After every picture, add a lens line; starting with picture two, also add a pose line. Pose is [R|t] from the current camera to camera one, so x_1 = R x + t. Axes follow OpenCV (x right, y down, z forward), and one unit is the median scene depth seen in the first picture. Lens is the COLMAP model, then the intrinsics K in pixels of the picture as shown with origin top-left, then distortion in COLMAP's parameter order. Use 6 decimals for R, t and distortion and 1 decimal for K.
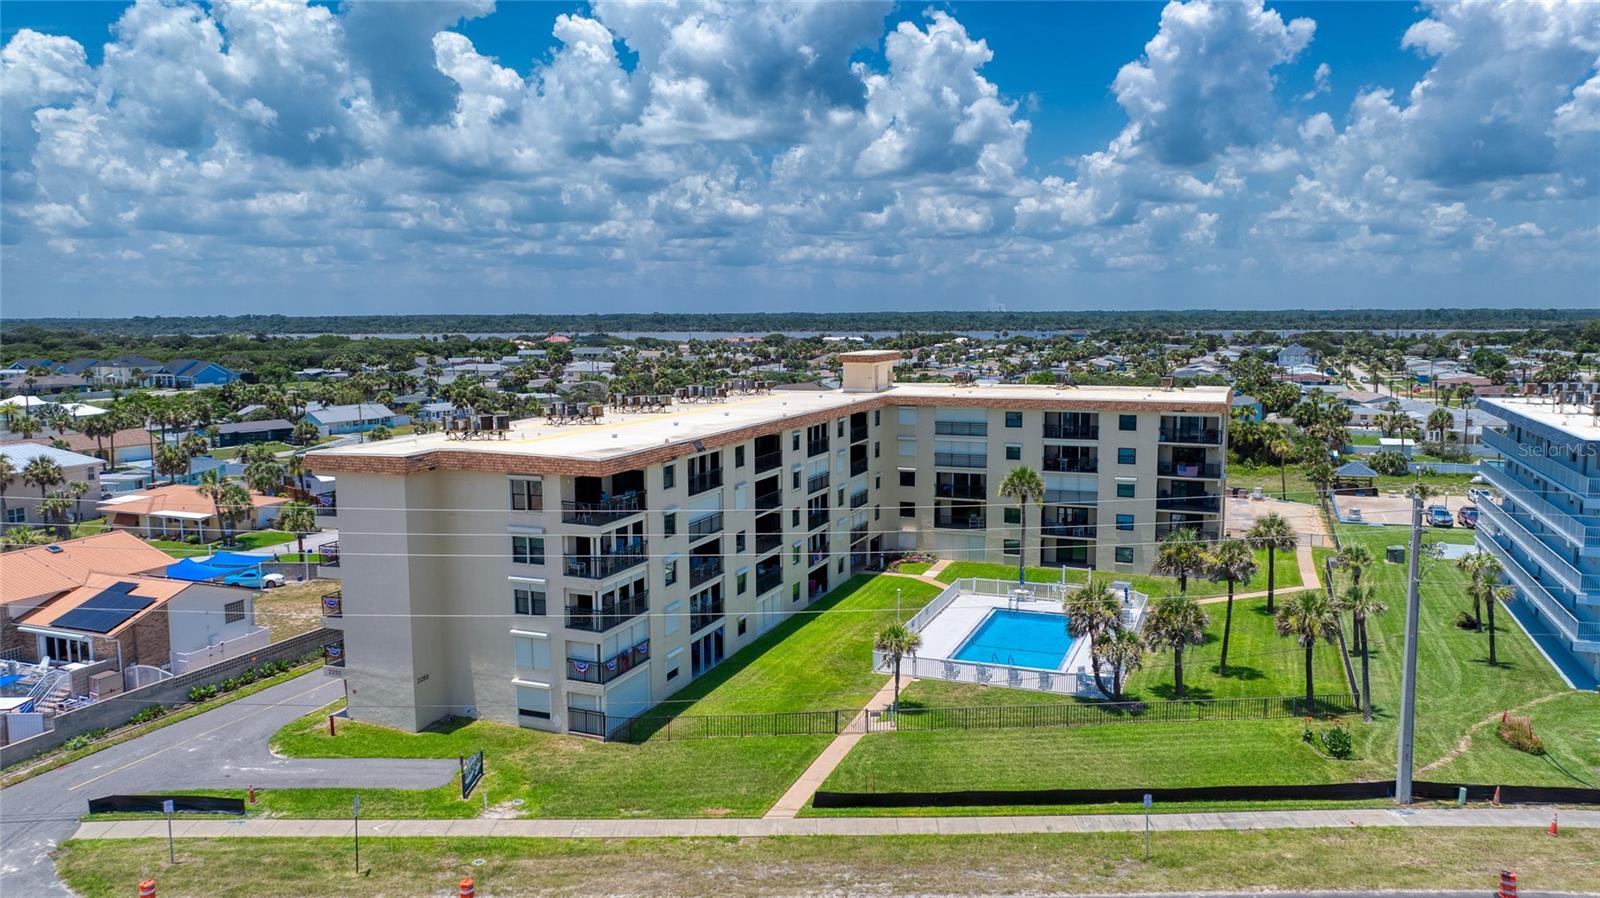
lens RADIAL K [[1135.3, 0, 806.1], [0, 1135.3, 407.1], [0, 0, 1]] dist [-0.017991, 0.005601]
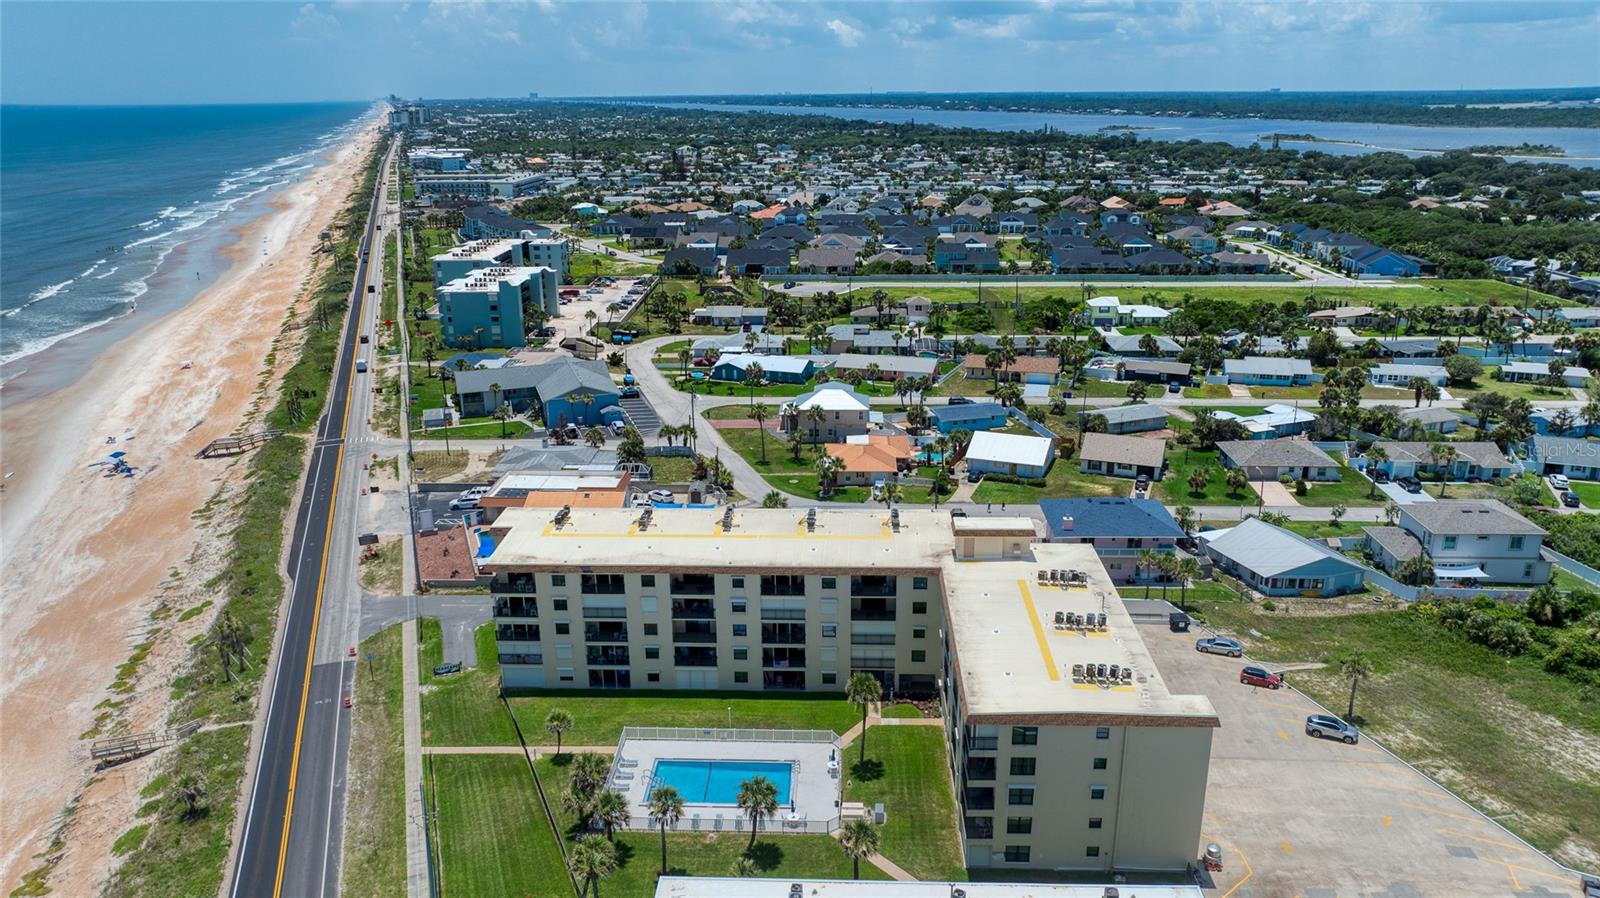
lens RADIAL K [[1135.3, 0, 806.1], [0, 1135.3, 407.1], [0, 0, 1]] dist [-0.017991, 0.005601]
pose [[0.334735, 0.260767, -0.905513, 1.270117], [-0.067852, 0.965123, 0.252851, -0.555967], [0.939866, -0.023197, 0.340754, 0.592992]]
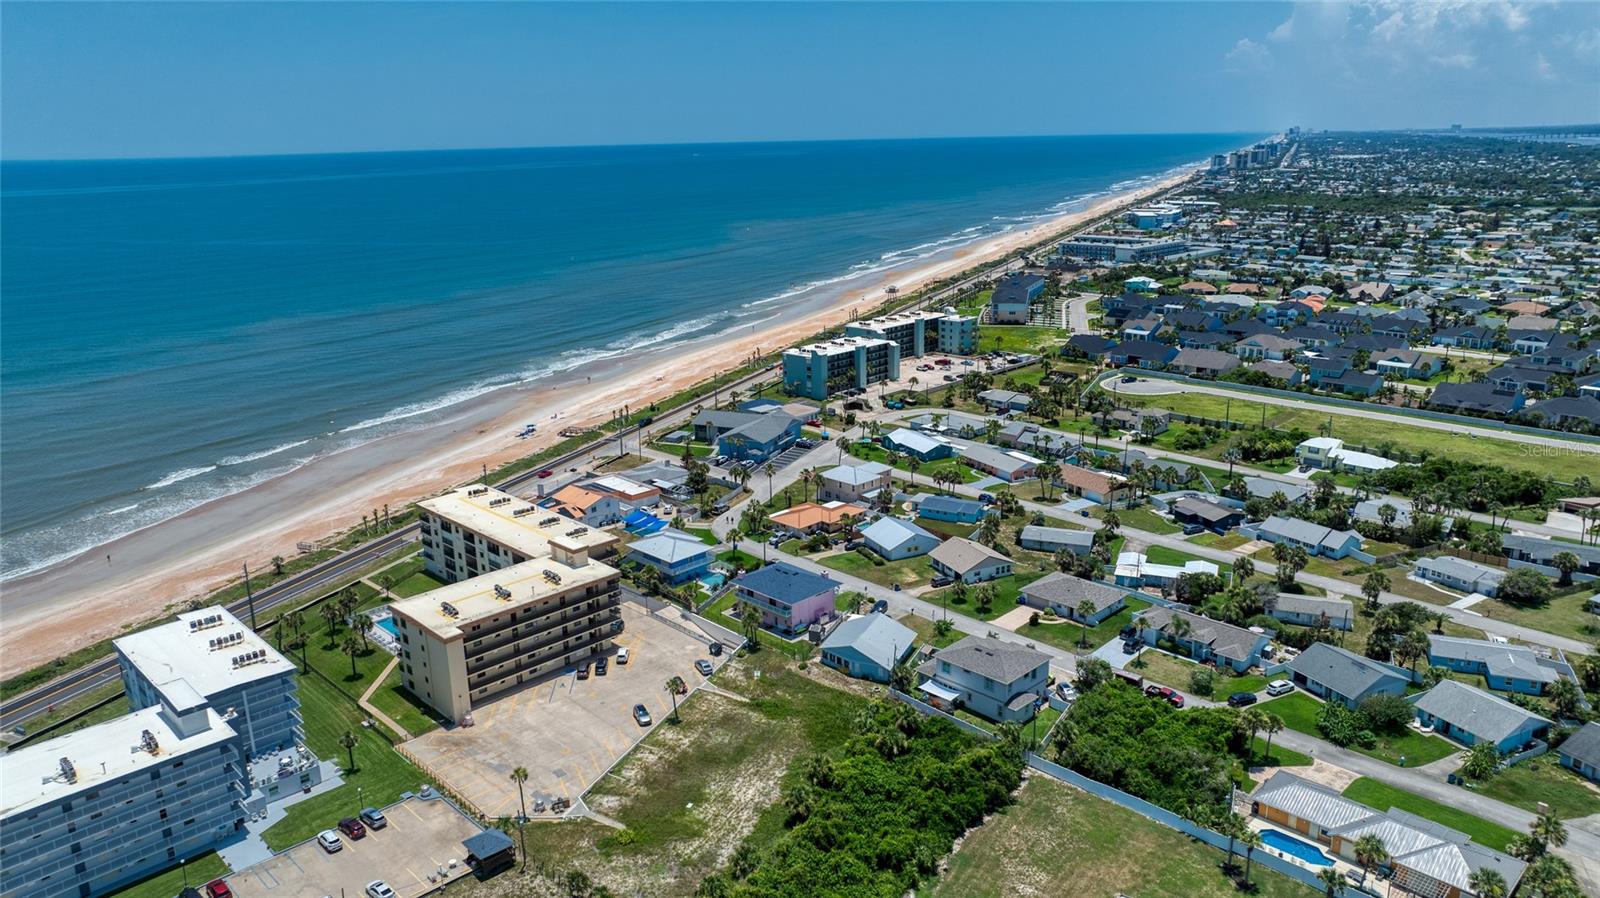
lens RADIAL K [[1135.3, 0, 806.1], [0, 1135.3, 407.1], [0, 0, 1]] dist [-0.017991, 0.005601]
pose [[-0.393405, 0.232655, -0.889440, 2.011882], [-0.048099, 0.960917, 0.272626, -1.046317], [0.918106, 0.150034, -0.366839, 2.625039]]
